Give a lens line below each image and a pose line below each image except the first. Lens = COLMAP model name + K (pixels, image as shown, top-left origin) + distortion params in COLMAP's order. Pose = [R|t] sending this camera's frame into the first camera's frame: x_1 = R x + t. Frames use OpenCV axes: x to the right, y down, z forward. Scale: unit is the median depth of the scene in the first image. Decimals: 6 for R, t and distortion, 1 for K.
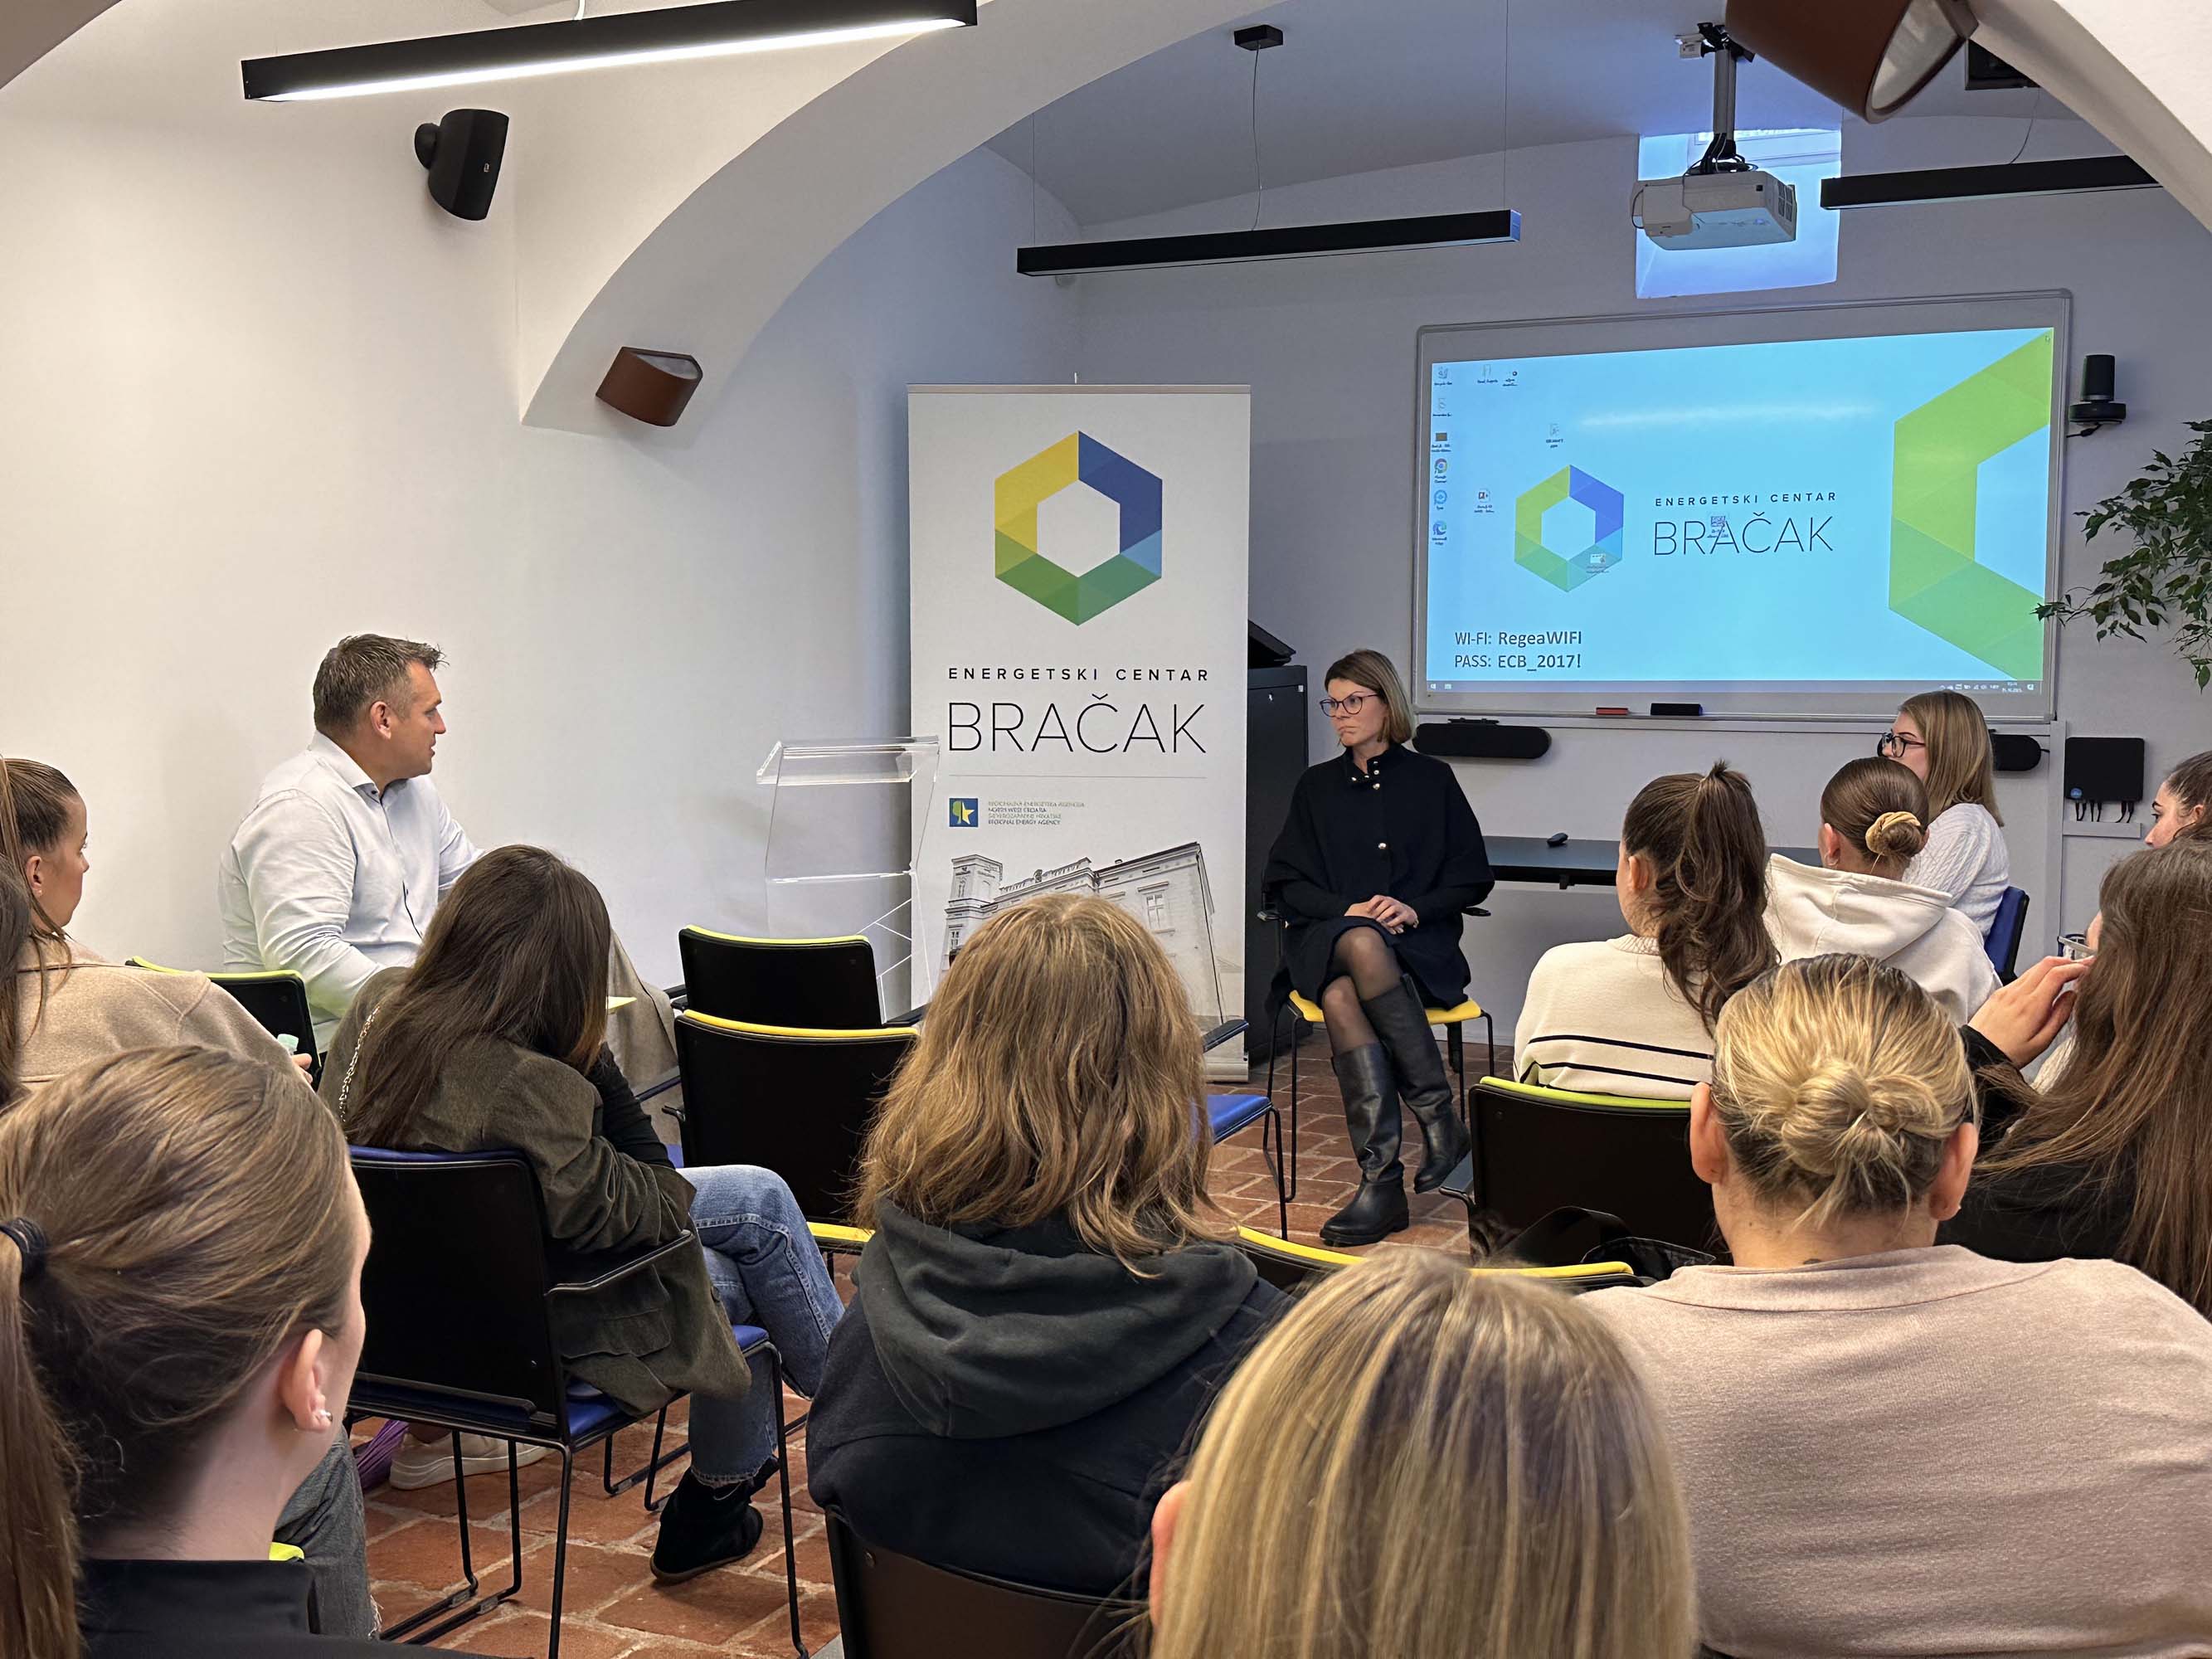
lens RADIAL K [[2627.9, 0, 1104.5], [0, 2627.9, 817.9], [0, 0, 1]] dist [0.221939, 0.000000]
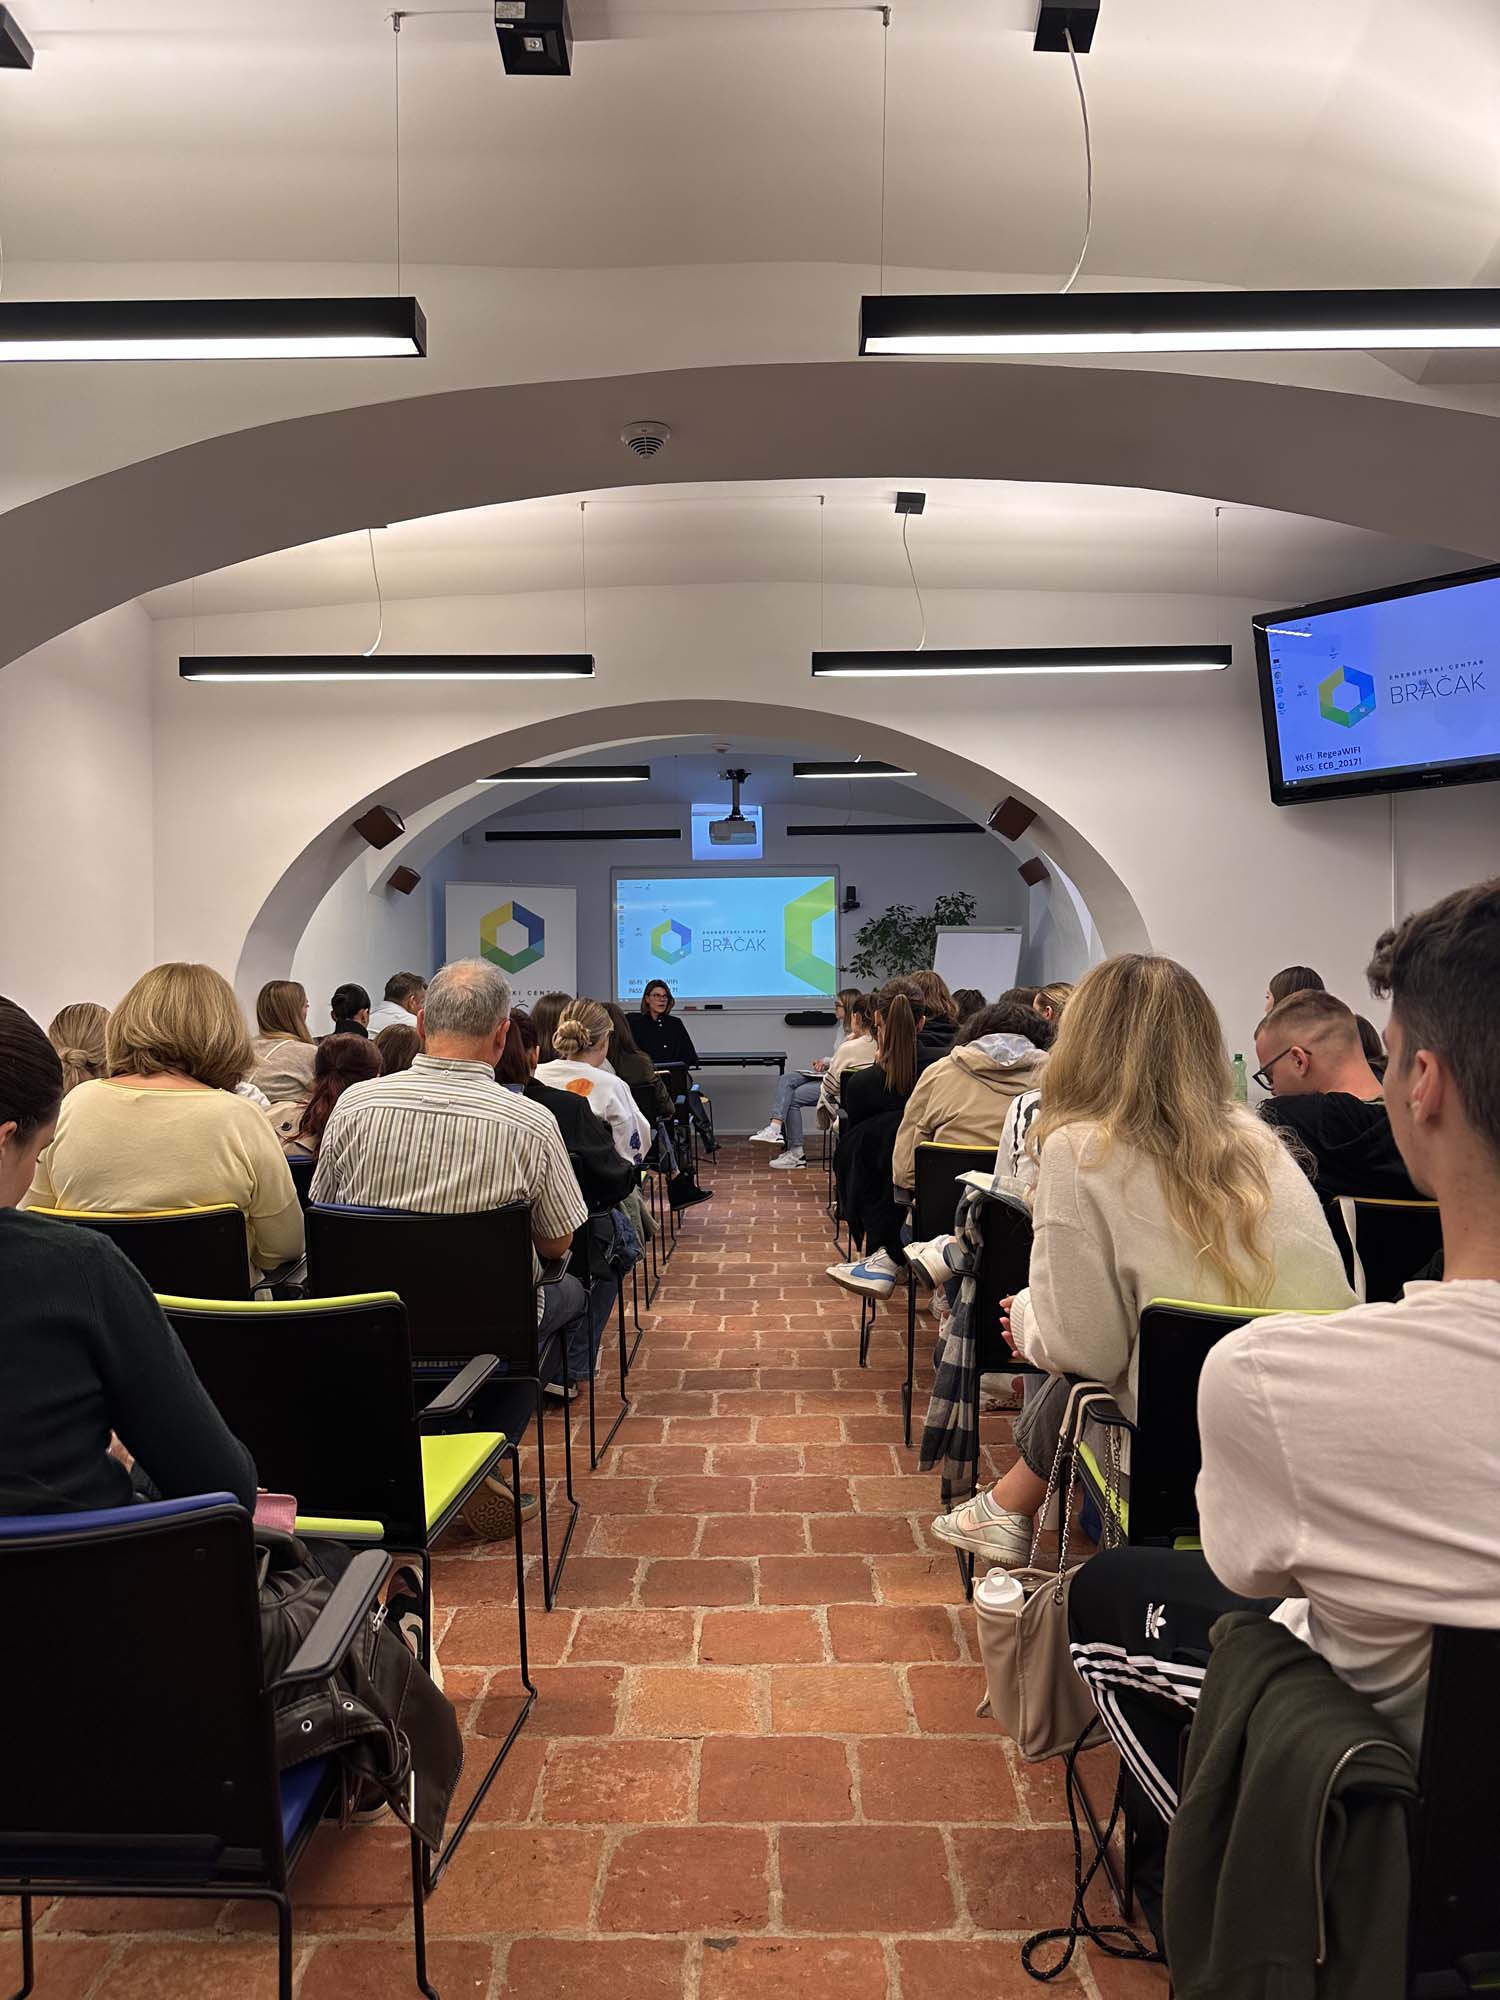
lens RADIAL K [[1440.8, 0, 752.5], [0, 1440.8, 1005.7], [0, 0, 1]] dist [0.002631, -0.017784]
pose [[0.910877, -0.009844, 0.412561, -0.380388], [0.046208, 0.995862, -0.078260, 0.079526], [-0.410084, 0.090349, 0.907562, -0.383904]]
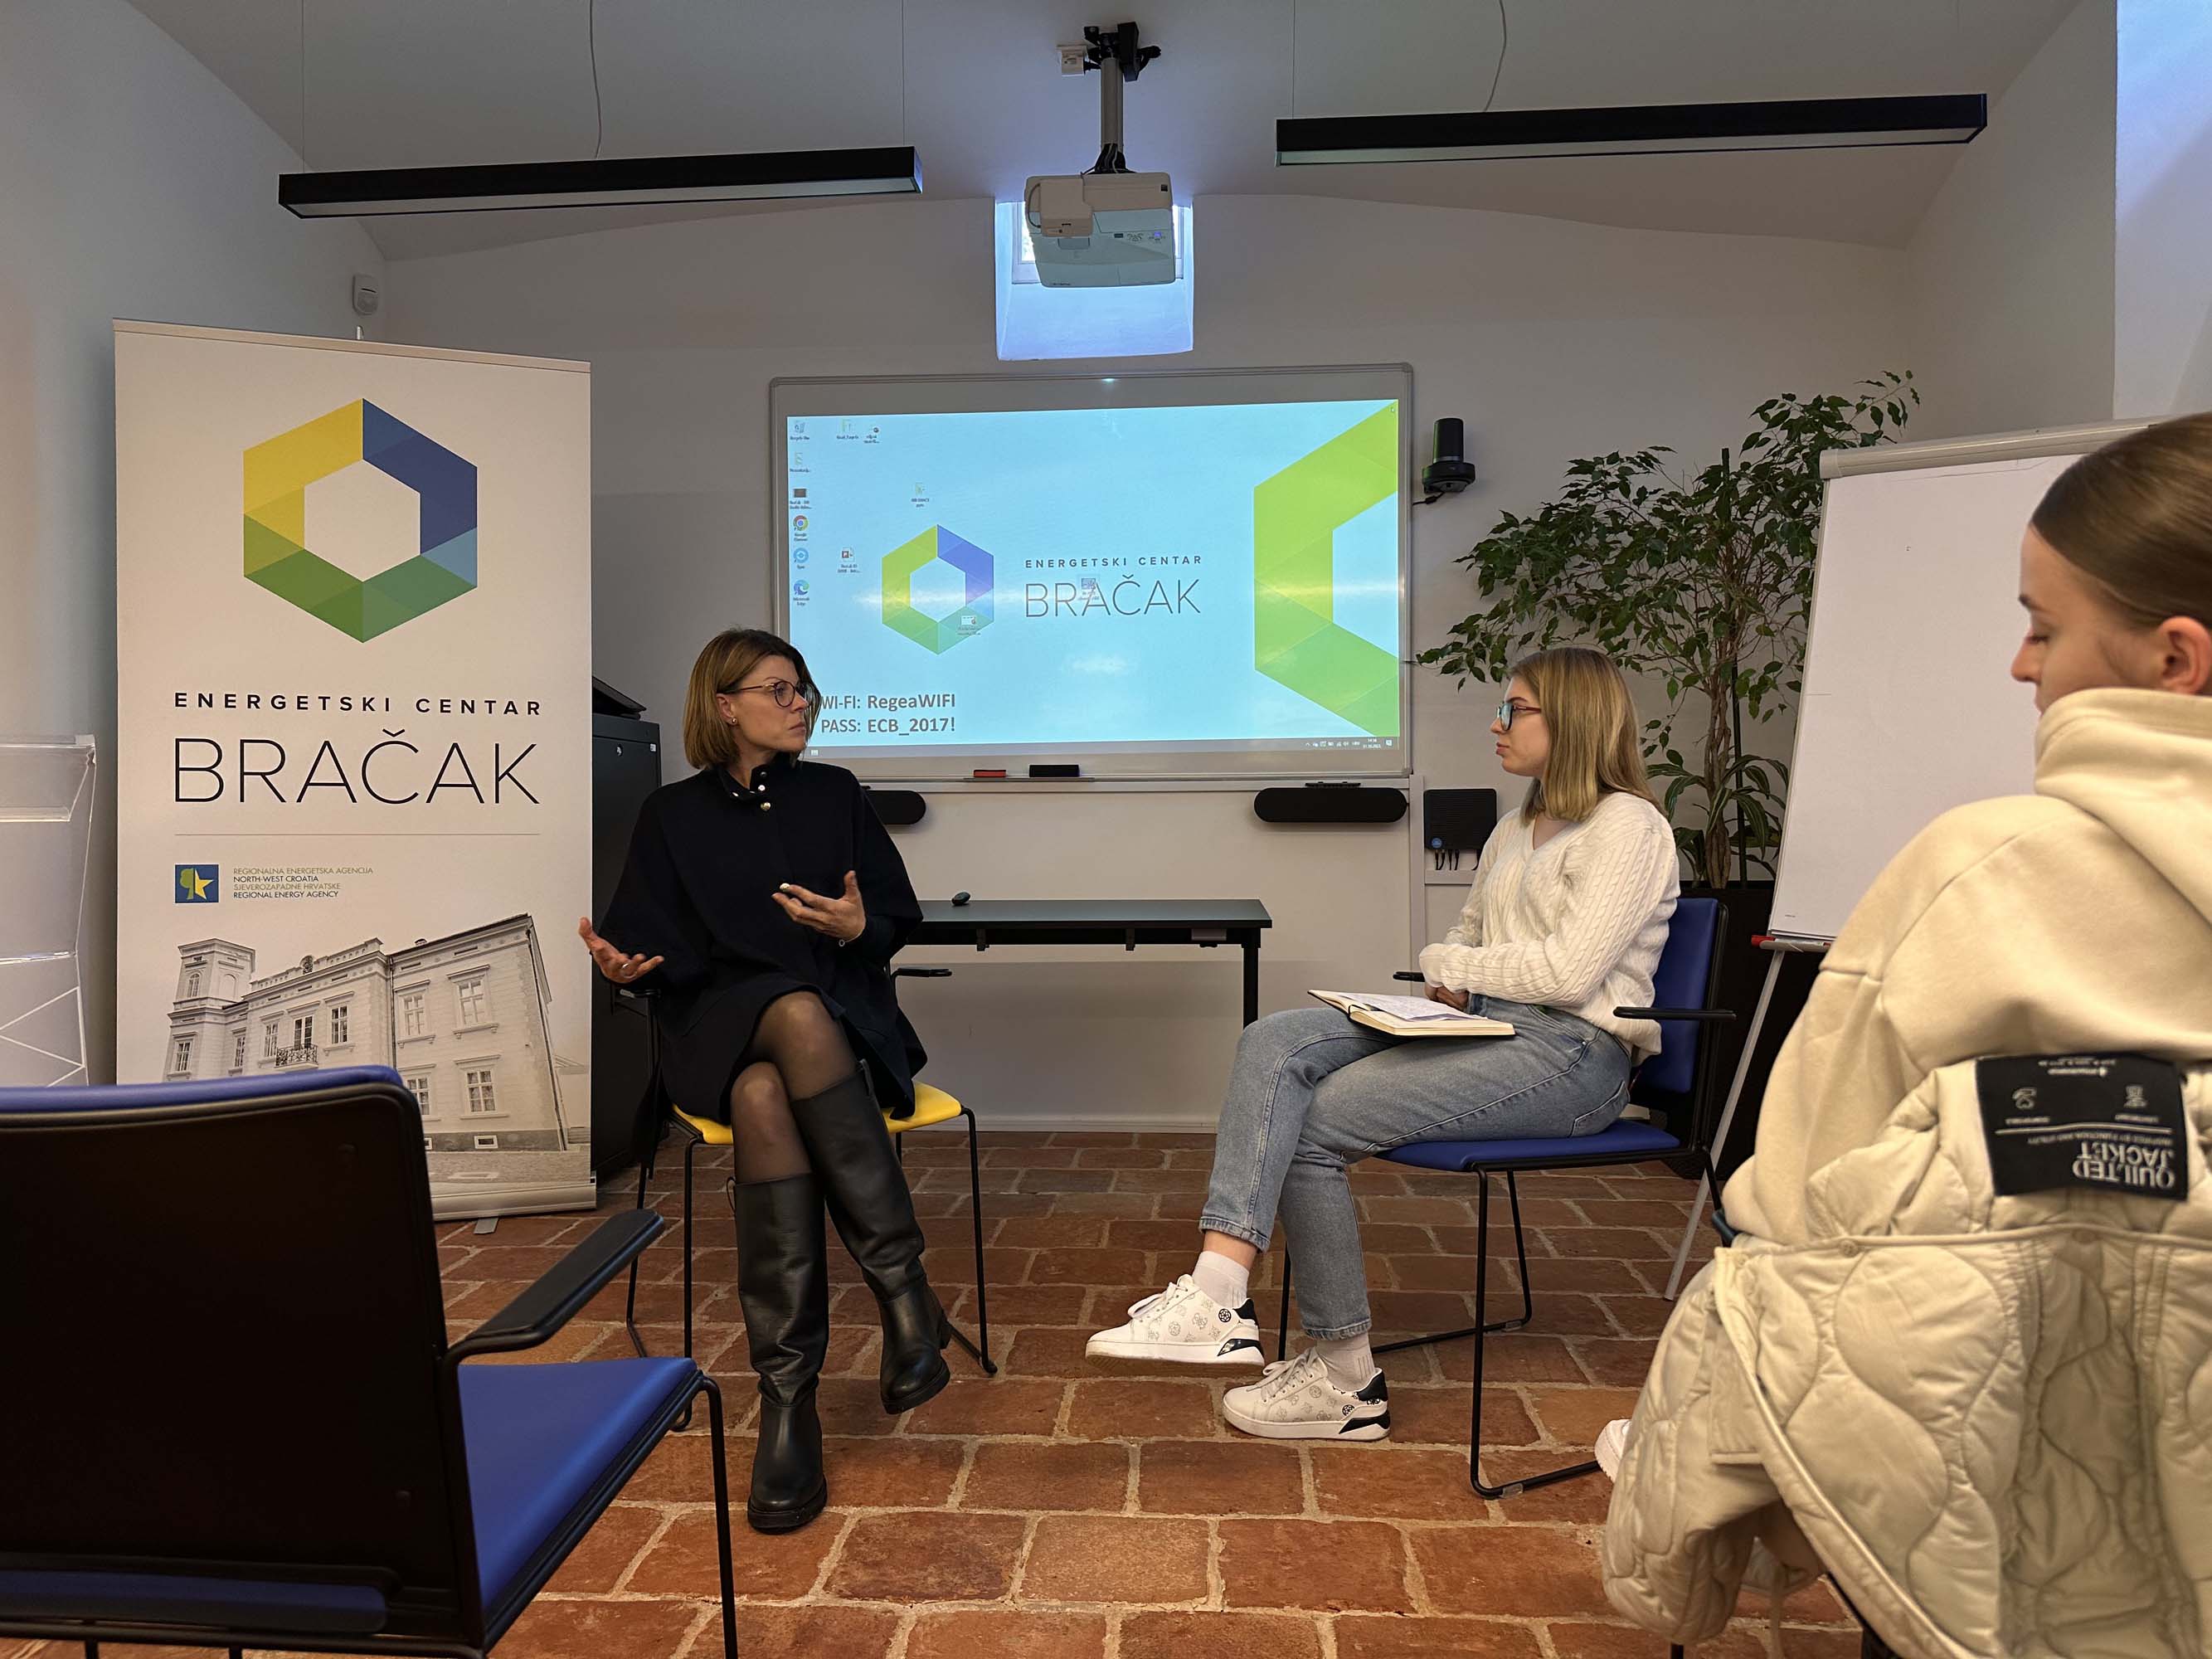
lens RADIAL K [[1593.7, 0, 1152.9], [0, 1593.7, 836.6], [0, 0, 1]] dist [0.002631, -0.017784]
pose [[0.920645, -0.005888, 0.390357, 0.021116], [0.036354, 0.996835, -0.070702, 0.026898], [-0.388705, 0.079283, 0.917945, 0.474277]]
